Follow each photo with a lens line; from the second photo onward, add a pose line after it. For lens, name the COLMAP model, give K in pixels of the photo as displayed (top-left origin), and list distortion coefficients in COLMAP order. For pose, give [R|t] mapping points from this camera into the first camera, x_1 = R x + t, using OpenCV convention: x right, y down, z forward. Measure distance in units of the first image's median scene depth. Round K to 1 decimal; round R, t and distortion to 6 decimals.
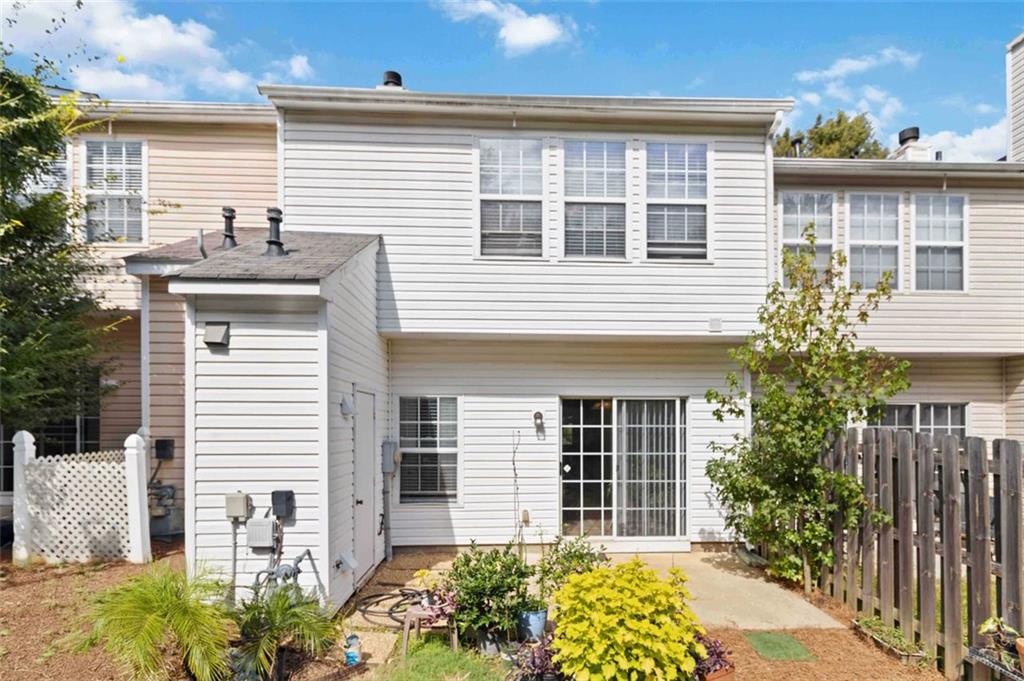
lens RADIAL K [[496.2, 0, 511.8], [0, 496.2, 418.8], [0, 0, 1]] dist [0.002347, 0.000220]
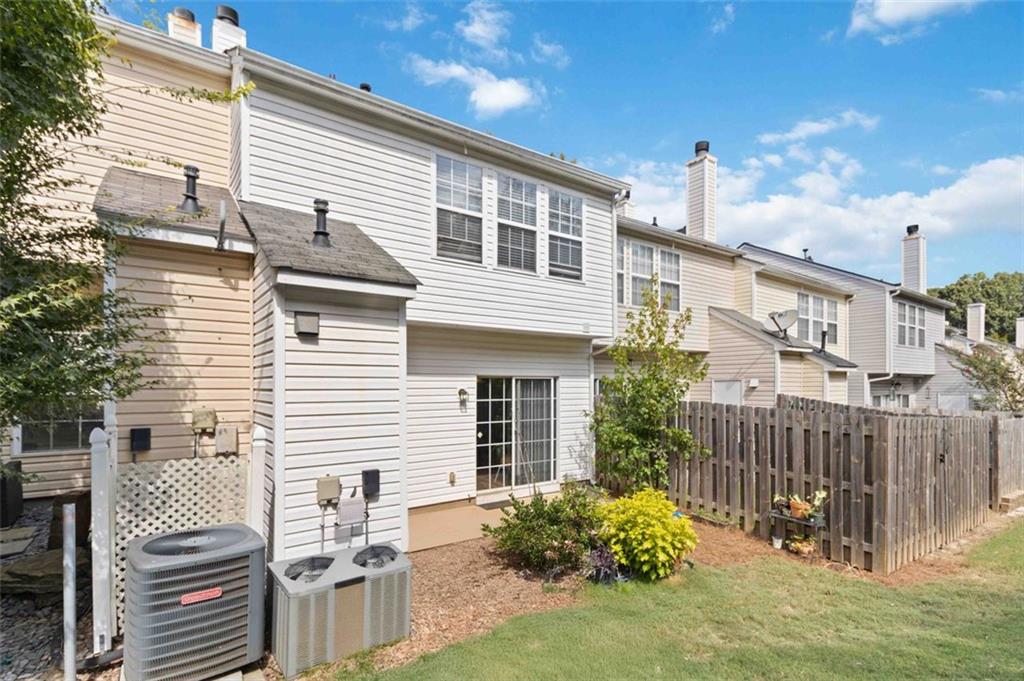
lens RADIAL K [[491.3, 0, 511.8], [0, 491.3, 380.8], [0, 0, 1]] dist [0.000919, 0.000071]
pose [[0.835594, 0.002171, 0.549343, -0.539036], [-0.002672, 0.999996, 0.000114, -0.036608], [-0.549340, -0.001563, 0.835597, -0.055410]]
